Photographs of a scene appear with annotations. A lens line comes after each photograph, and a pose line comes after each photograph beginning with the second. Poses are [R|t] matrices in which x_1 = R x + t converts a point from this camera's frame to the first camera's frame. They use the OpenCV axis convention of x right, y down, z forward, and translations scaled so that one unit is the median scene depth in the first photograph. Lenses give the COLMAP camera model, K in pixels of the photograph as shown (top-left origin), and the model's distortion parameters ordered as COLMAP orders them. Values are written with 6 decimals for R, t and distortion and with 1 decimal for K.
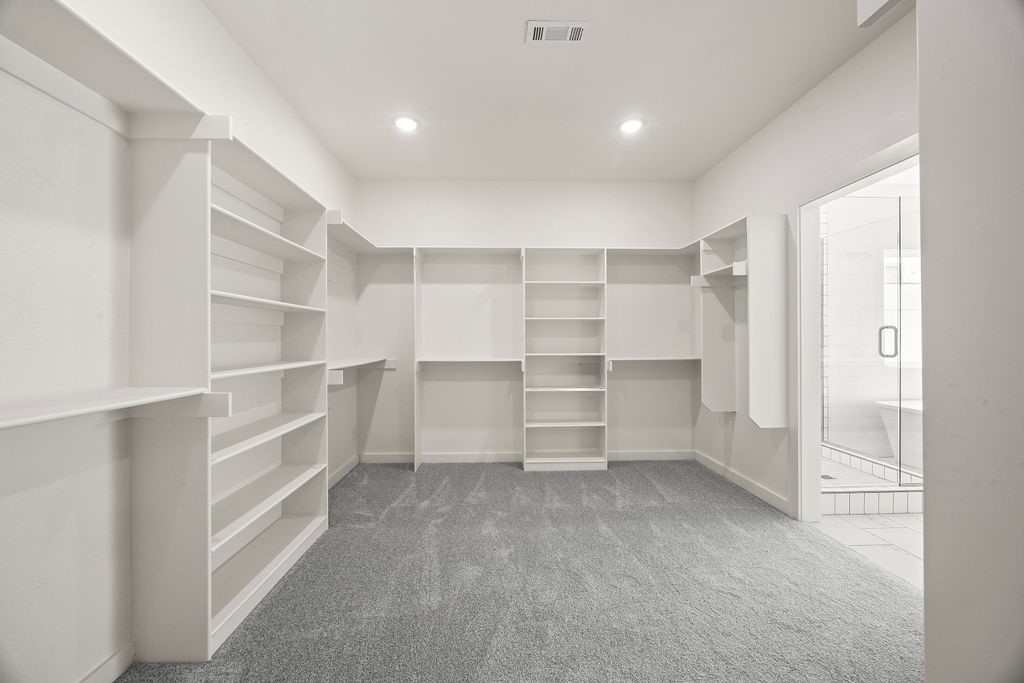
lens RADIAL K [[396.6, 0, 512.0], [0, 396.6, 341.5], [0, 0, 1]] dist [0.000034, 0.000042]
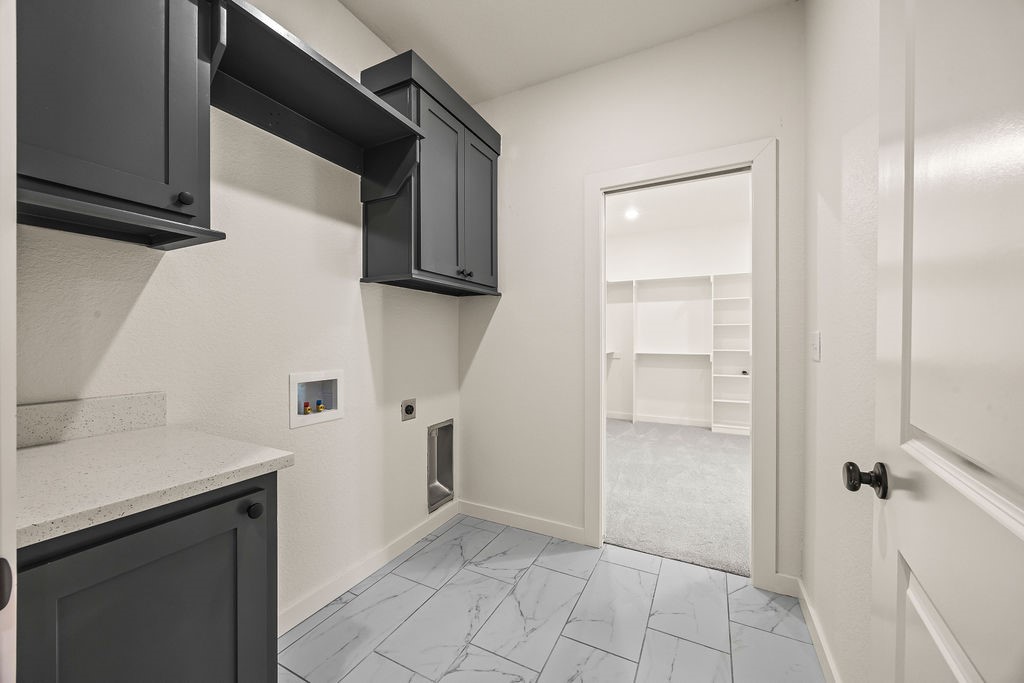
lens RADIAL K [[396.6, 0, 512.0], [0, 396.6, 341.5], [0, 0, 1]] dist [0.000034, 0.000042]
pose [[0.877186, 0.005553, -0.480119, 0.083064], [-0.006941, 0.999975, -0.001115, 0.008699], [0.480101, 0.004311, 0.877203, -0.590571]]
